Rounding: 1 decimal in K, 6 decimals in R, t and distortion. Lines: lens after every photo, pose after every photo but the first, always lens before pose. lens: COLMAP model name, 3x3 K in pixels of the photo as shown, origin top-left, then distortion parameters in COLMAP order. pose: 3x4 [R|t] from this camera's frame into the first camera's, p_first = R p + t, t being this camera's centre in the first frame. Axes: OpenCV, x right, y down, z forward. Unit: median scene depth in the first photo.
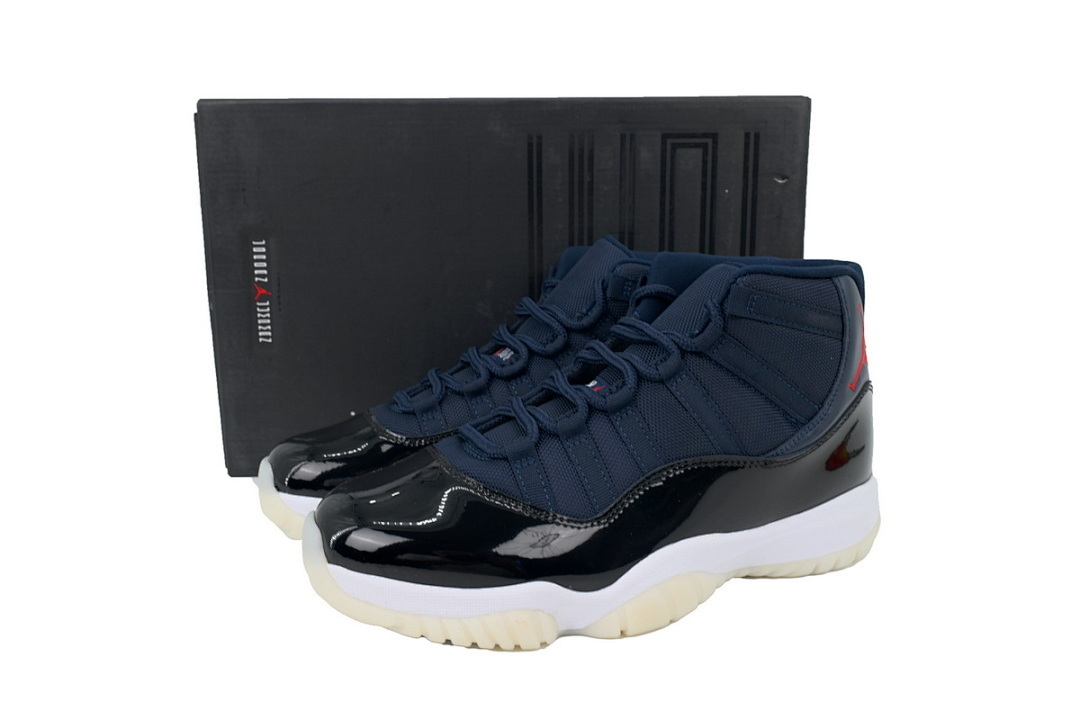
lens RADIAL K [[863.6, 0, 540.0], [0, 863.6, 360.0], [0, 0, 1]] dist [-0.001604, -0.000171]
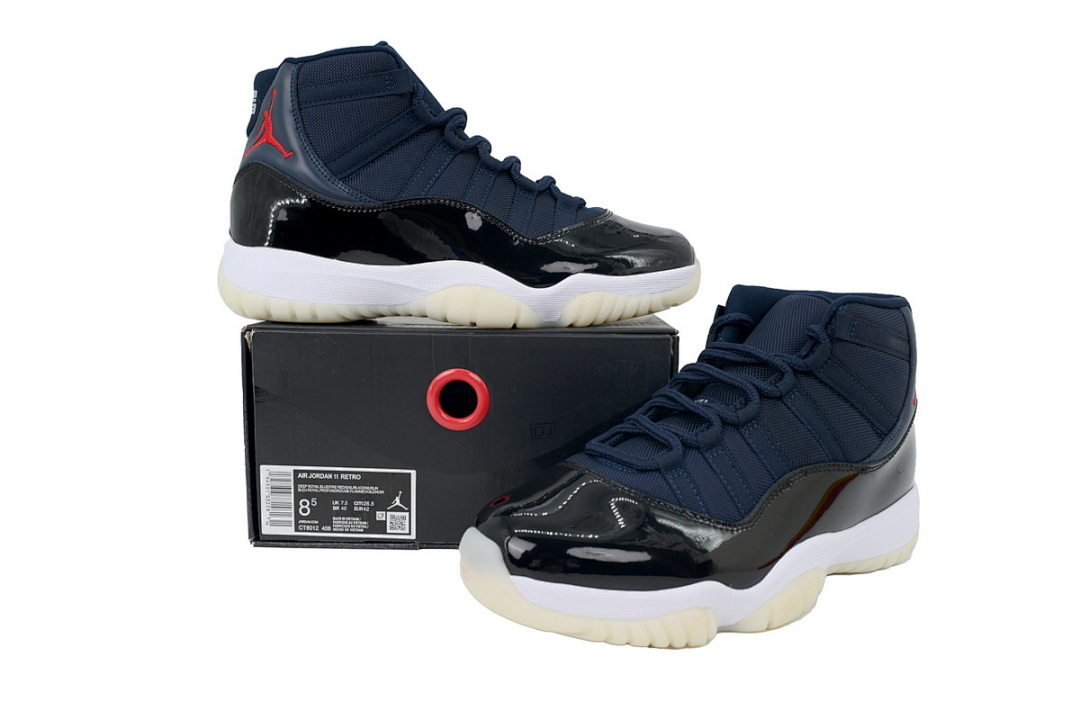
lens RADIAL K [[863.6, 0, 540.0], [0, 863.6, 360.0], [0, 0, 1]] dist [-0.001604, -0.000171]
pose [[0.978000, 0.000816, 0.208605, -0.394175], [0.009133, 0.998866, -0.046724, 0.025447], [-0.208406, 0.047602, 0.976883, -0.025713]]
